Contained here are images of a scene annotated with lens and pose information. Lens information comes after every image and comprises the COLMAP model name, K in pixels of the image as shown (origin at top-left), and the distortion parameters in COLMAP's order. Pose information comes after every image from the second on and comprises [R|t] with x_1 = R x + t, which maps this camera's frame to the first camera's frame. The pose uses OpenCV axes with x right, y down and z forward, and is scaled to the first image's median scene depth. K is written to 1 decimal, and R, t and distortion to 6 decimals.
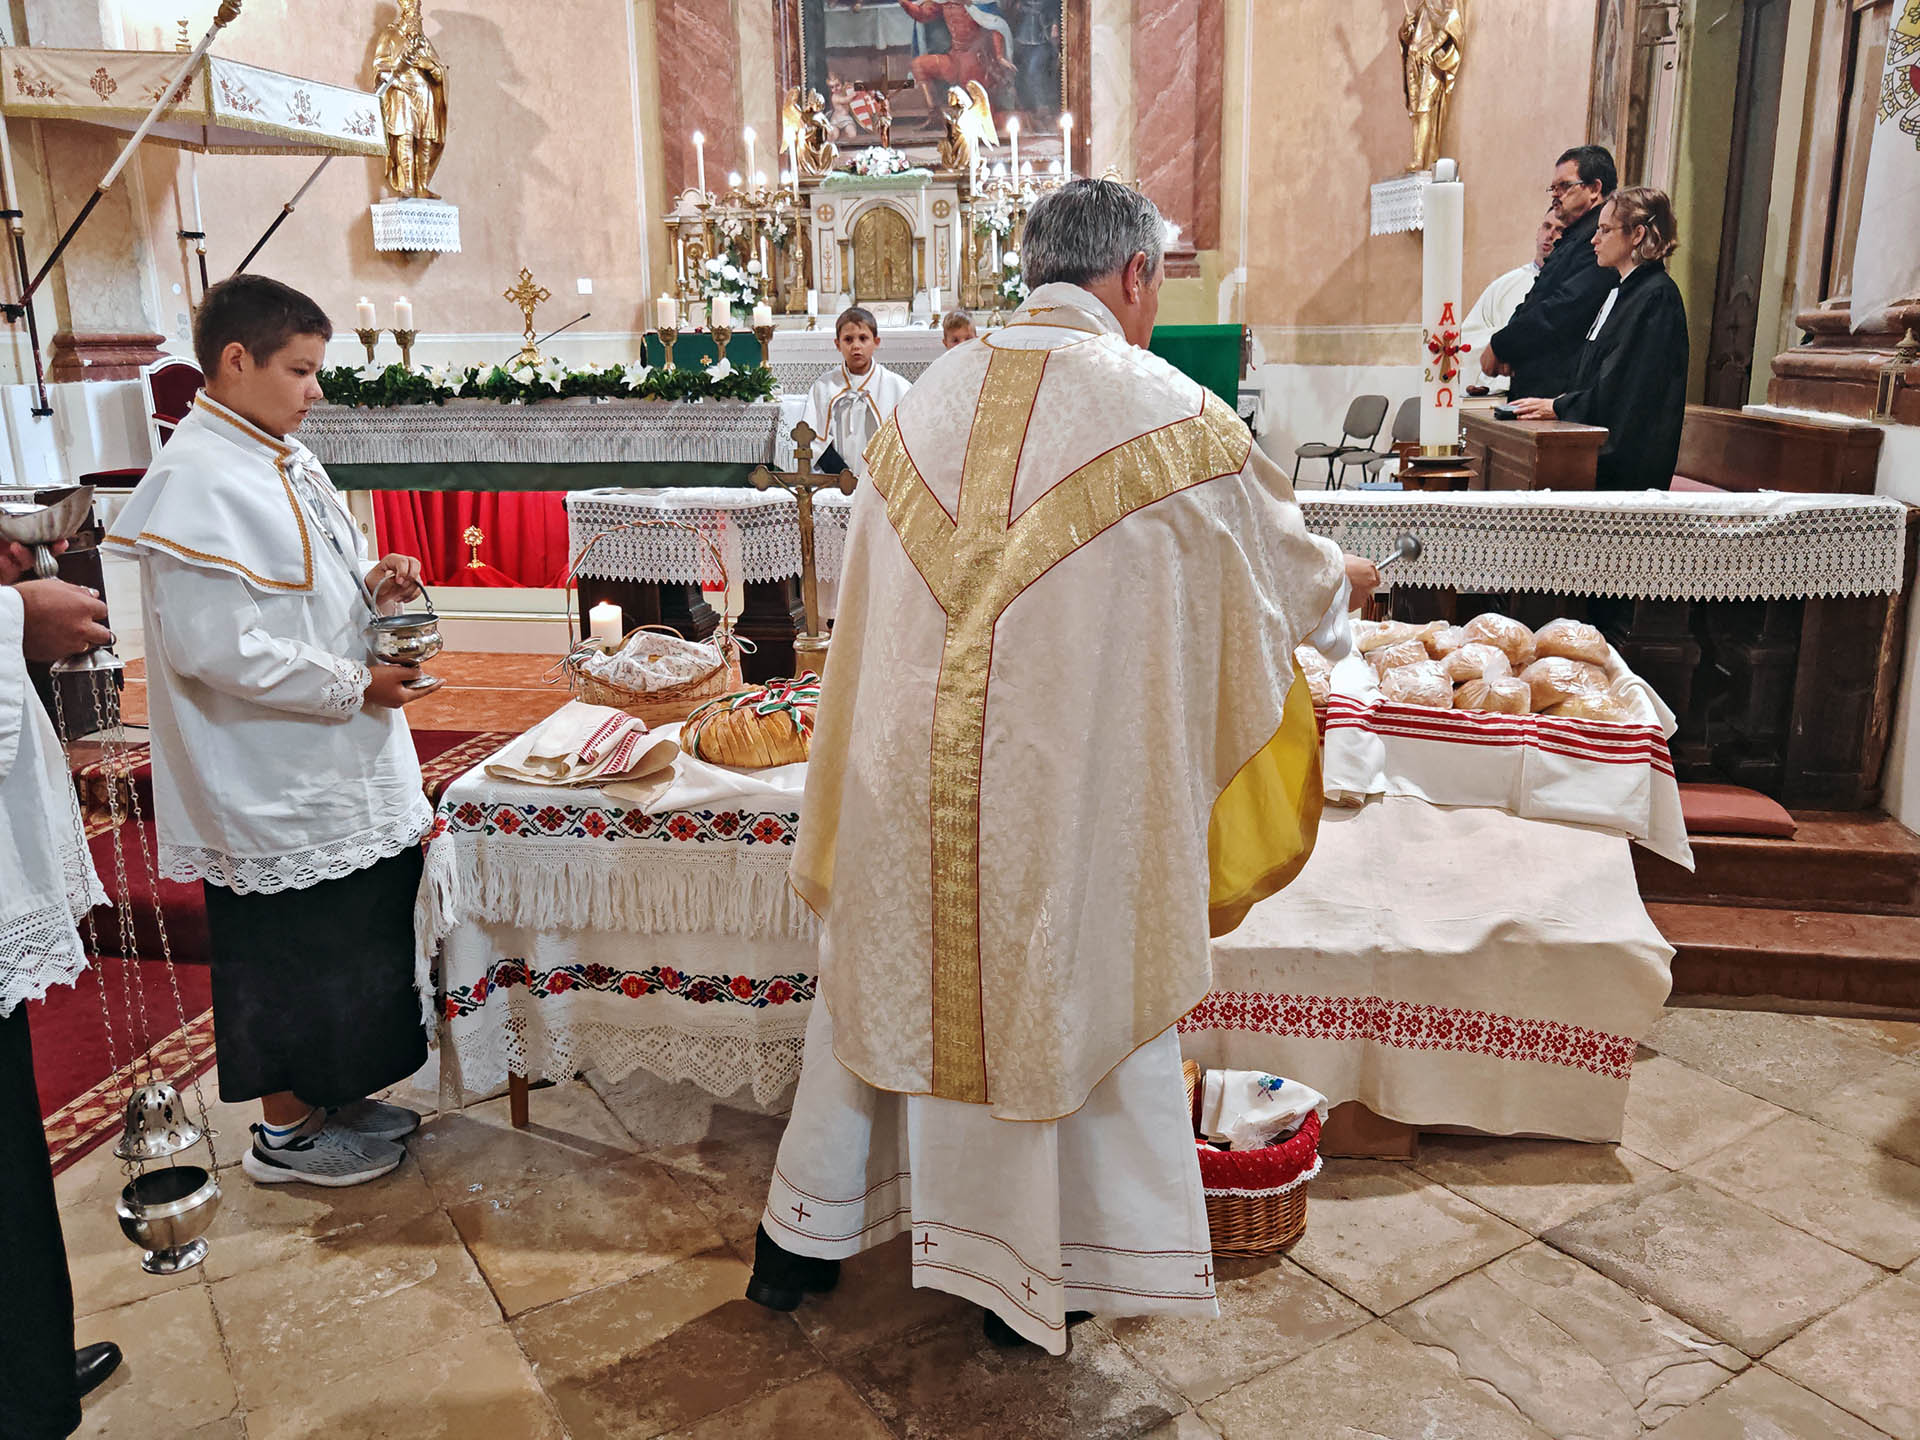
lens RADIAL K [[1480.2, 0, 960.0], [0, 1480.2, 720.0], [0, 0, 1]] dist [0.009595, -0.008673]
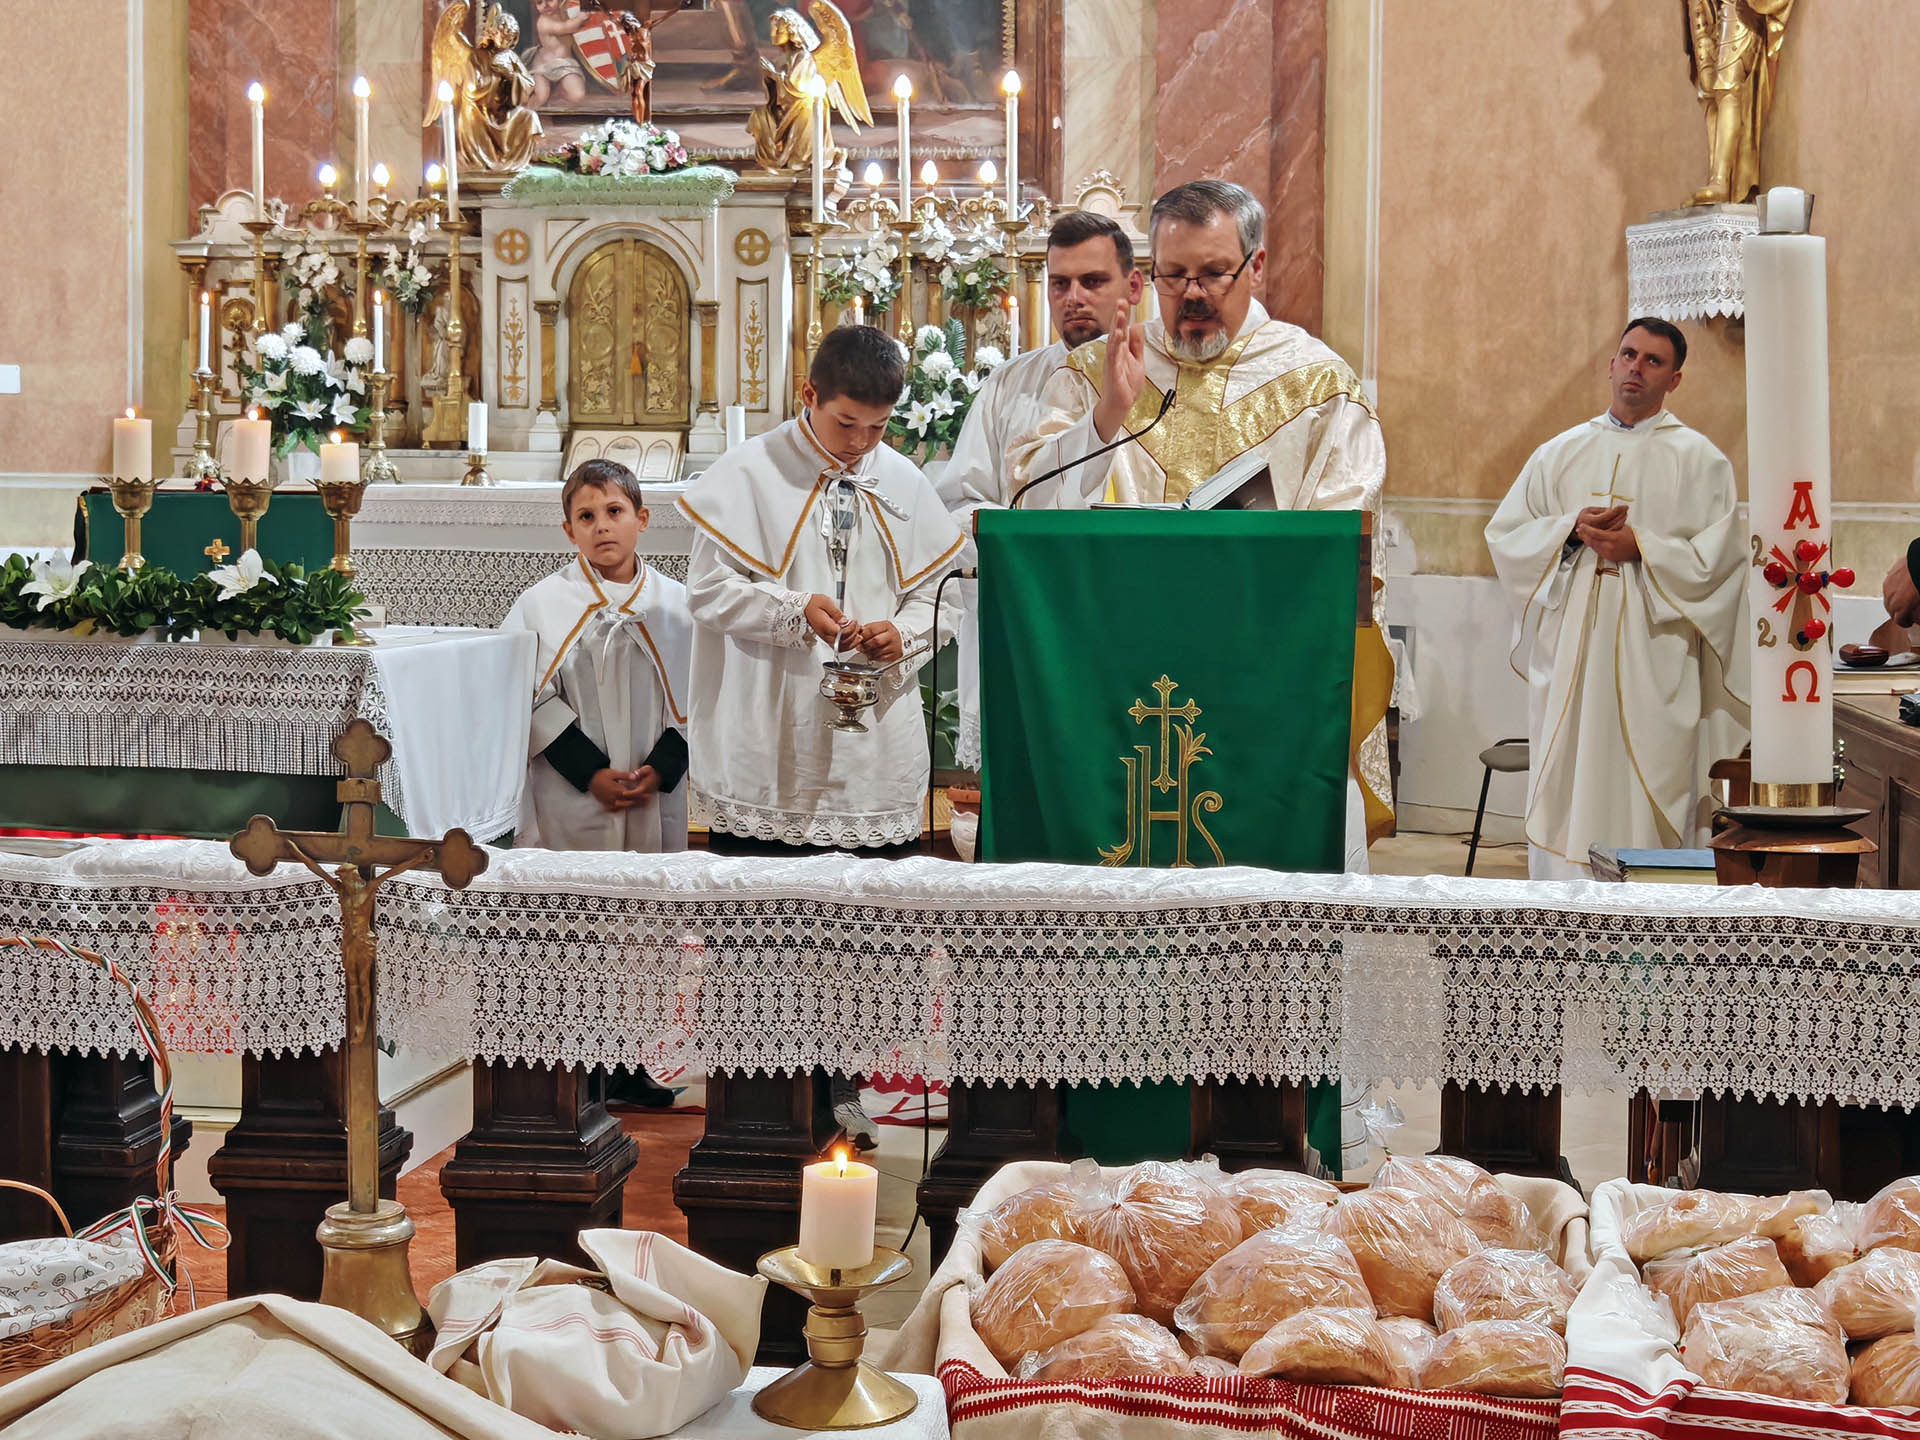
lens RADIAL K [[3060.5, 0, 939.3], [0, 3060.5, 794.4], [0, 0, 1]] dist [0.180343, -1.297562]
pose [[0.998728, 0.021886, 0.045430, 0.006794], [-0.014602, 0.987827, -0.154869, -0.012416], [-0.048266, 0.154008, 0.986890, 0.029946]]
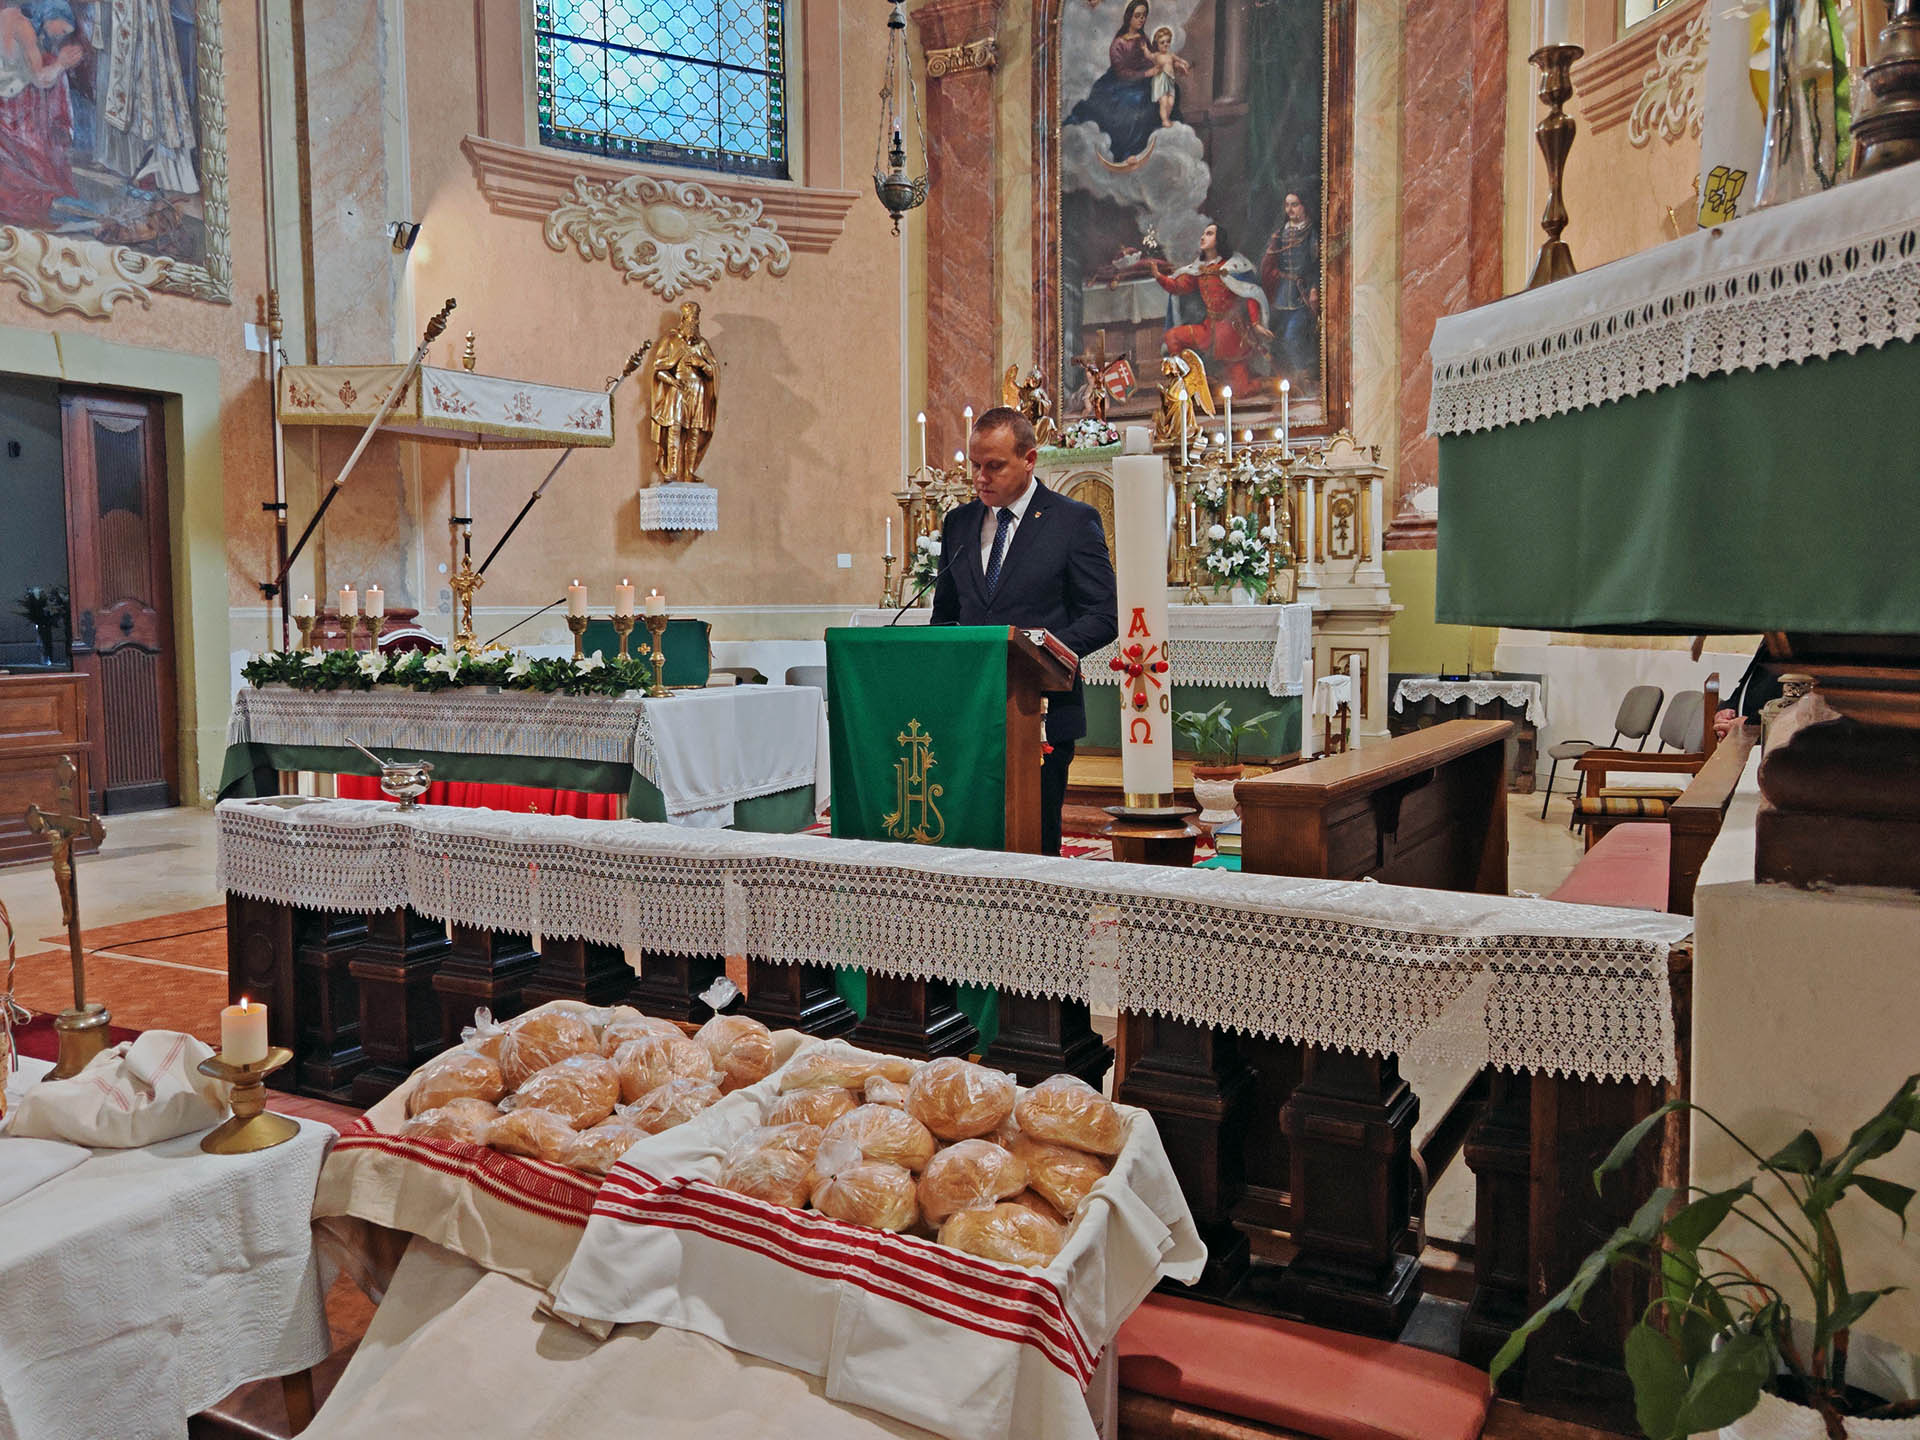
lens RADIAL K [[1504.8, 0, 960.0], [0, 1504.8, 720.0], [0, 0, 1]] dist [-0.074122, 0.259891]
pose [[0.943091, 0.029436, -0.331230, 0.193393], [-0.085230, 0.984199, -0.155206, -0.038929], [0.321428, 0.174604, 0.930697, 0.107110]]
